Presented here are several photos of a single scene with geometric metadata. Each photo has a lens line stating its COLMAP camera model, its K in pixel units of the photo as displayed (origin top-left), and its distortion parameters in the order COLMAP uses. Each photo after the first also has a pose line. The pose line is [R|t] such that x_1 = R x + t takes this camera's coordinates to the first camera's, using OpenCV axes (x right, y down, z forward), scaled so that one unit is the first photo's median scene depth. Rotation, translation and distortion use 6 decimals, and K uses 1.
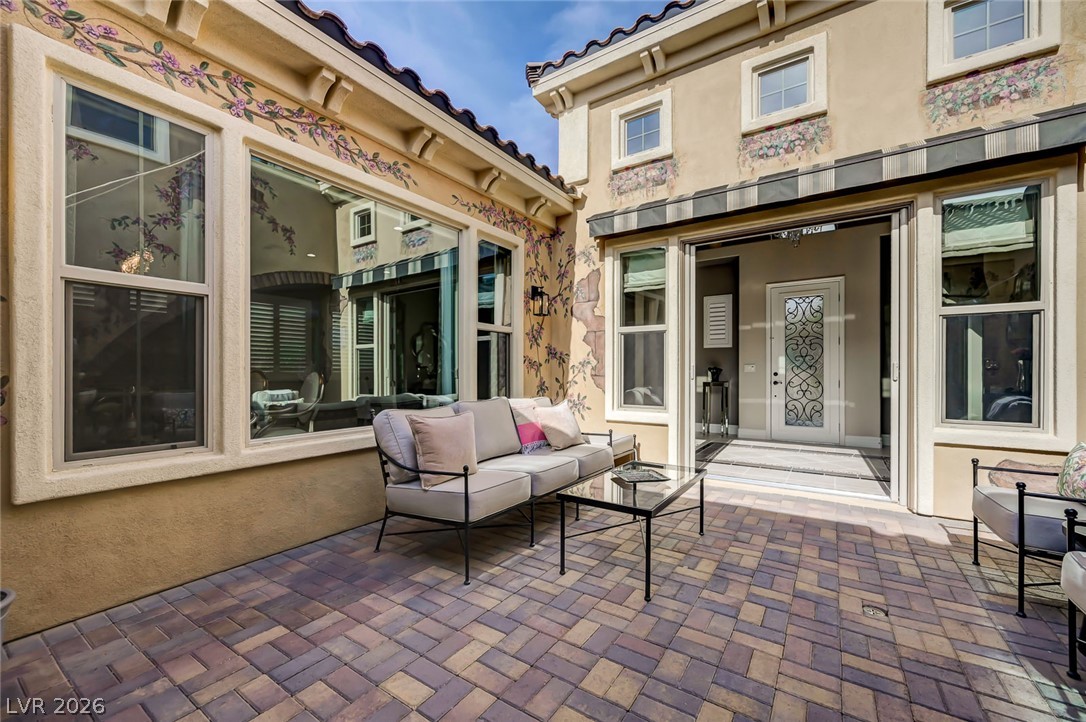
lens RADIAL K [[431.9, 0, 549.8], [0, 431.9, 378.0], [0, 0, 1]] dist [-0.002127, 0.000169]
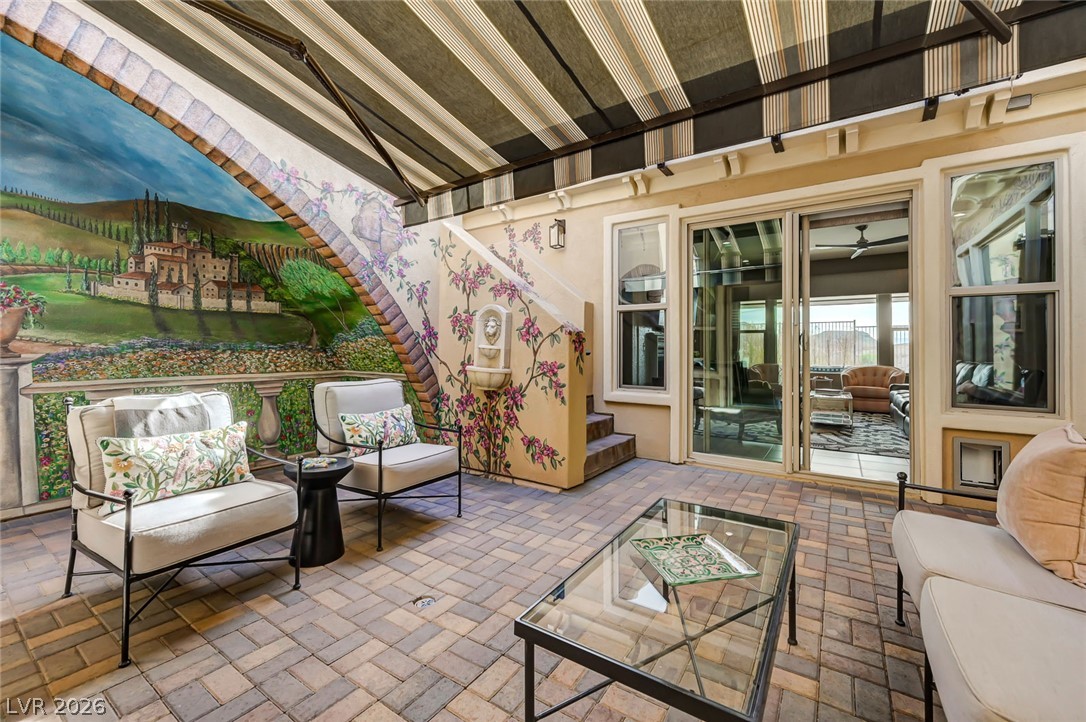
lens RADIAL K [[431.9, 0, 546.7], [0, 431.9, 349.6], [0, 0, 1]] dist [-0.002127, 0.000169]
pose [[-0.999978, -0.006644, 0.000340, 0.411859], [-0.006639, 0.999903, 0.012254, -0.020791], [-0.000421, 0.012251, -0.999925, 1.630851]]
